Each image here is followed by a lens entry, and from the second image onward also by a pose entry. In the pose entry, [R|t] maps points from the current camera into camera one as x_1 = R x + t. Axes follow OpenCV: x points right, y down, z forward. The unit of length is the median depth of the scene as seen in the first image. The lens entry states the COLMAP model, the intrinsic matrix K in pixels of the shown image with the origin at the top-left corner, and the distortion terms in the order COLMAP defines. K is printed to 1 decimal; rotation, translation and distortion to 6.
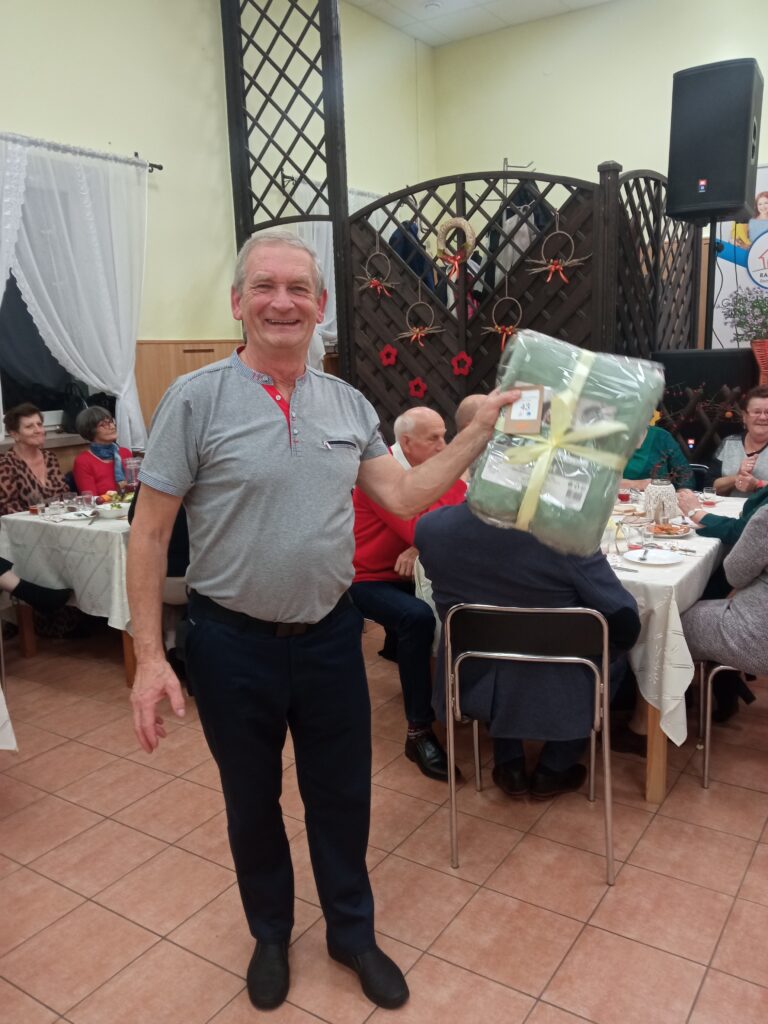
lens RADIAL K [[848.0, 0, 384.0], [0, 848.0, 512.0], [0, 0, 1]] dist [0.112218, -0.179049]
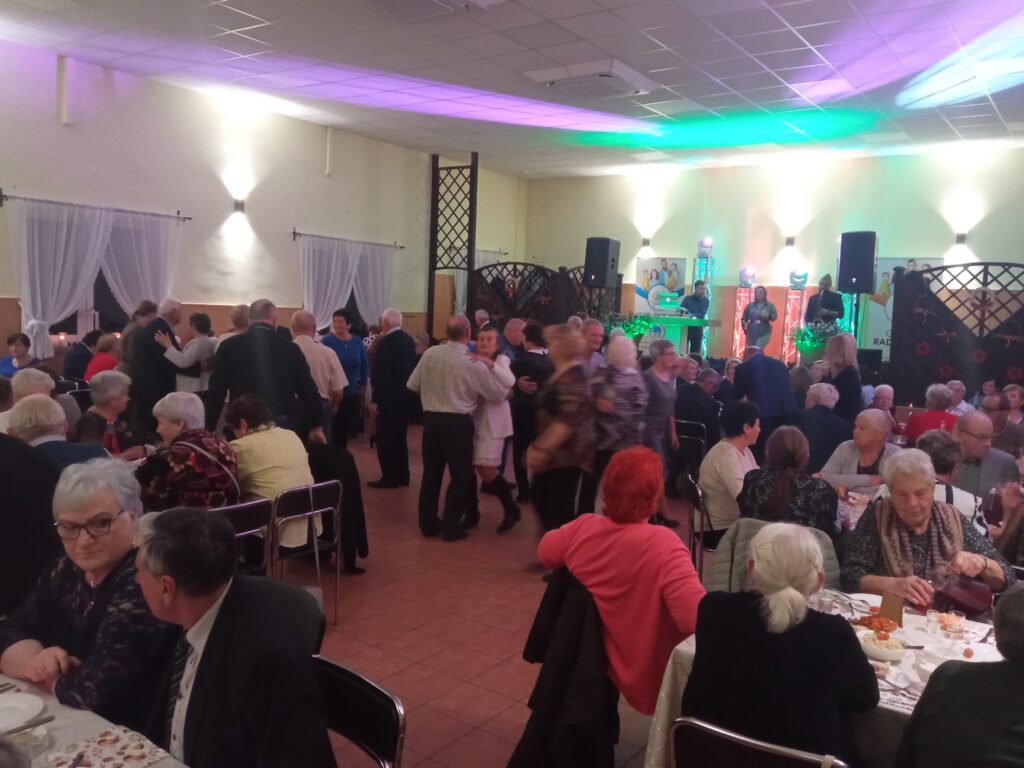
lens RADIAL K [[848.0, 0, 512.0], [0, 848.0, 384.0], [0, 0, 1]] dist [0.112218, -0.179049]
pose [[0.996202, 0.082411, -0.028117, 0.169793], [-0.084710, 0.991976, -0.093853, 0.218233], [0.020157, 0.095879, 0.995189, -1.479521]]
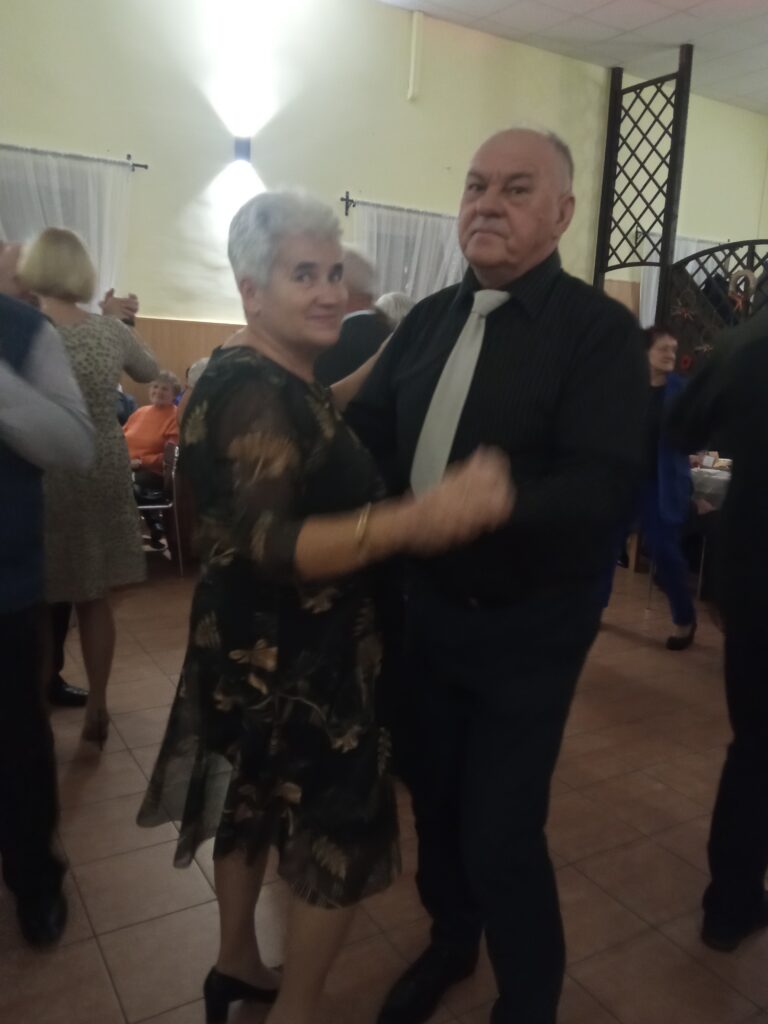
lens RADIAL K [[848.0, 0, 384.0], [0, 848.0, 512.0], [0, 0, 1]] dist [0.112218, -0.179049]
pose [[0.904193, 0.145104, -0.401722, 0.161475], [-0.147359, 0.988755, 0.025468, 0.099742], [0.400900, 0.036169, 0.915407, -0.497957]]
